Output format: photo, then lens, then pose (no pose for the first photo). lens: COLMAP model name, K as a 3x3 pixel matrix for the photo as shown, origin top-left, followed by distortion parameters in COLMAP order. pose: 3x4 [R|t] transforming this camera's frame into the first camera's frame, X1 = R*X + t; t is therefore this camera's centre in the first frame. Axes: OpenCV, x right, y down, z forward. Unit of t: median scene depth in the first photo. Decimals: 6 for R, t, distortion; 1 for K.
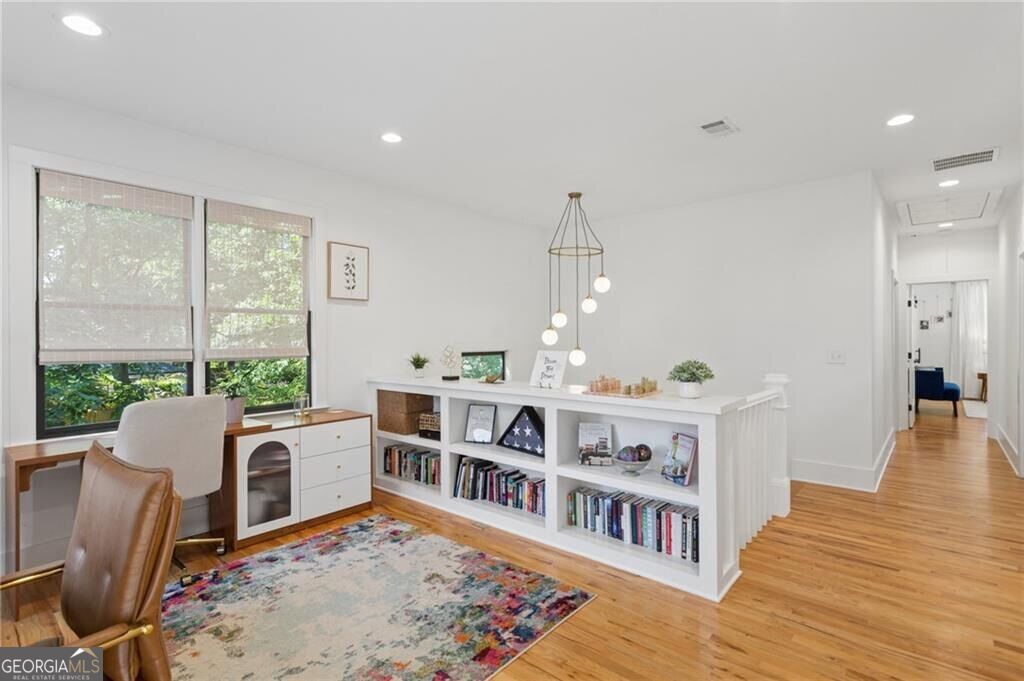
lens RADIAL K [[495.0, 0, 515.5], [0, 495.0, 339.1], [0, 0, 1]] dist [0.018651, -0.000016]
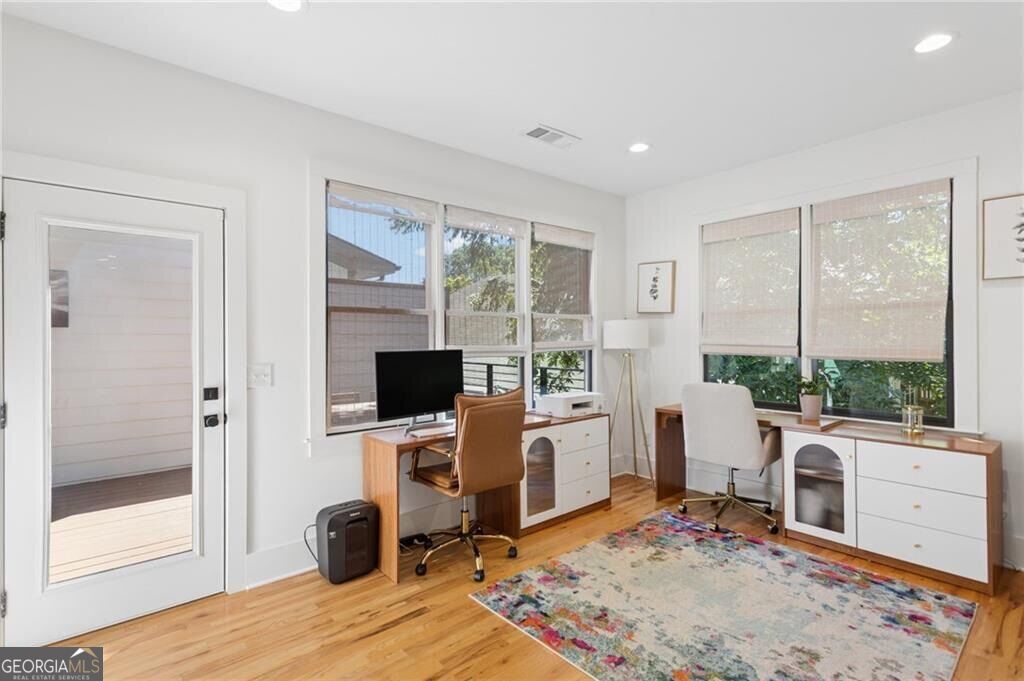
lens RADIAL K [[495.0, 0, 516.0], [0, 495.0, 338.7], [0, 0, 1]] dist [0.018651, -0.000016]
pose [[-0.157897, 0.003655, -0.987449, 0.596811], [0.002692, 0.999991, 0.003271, -0.004253], [0.987452, -0.002142, -0.157906, 0.620751]]
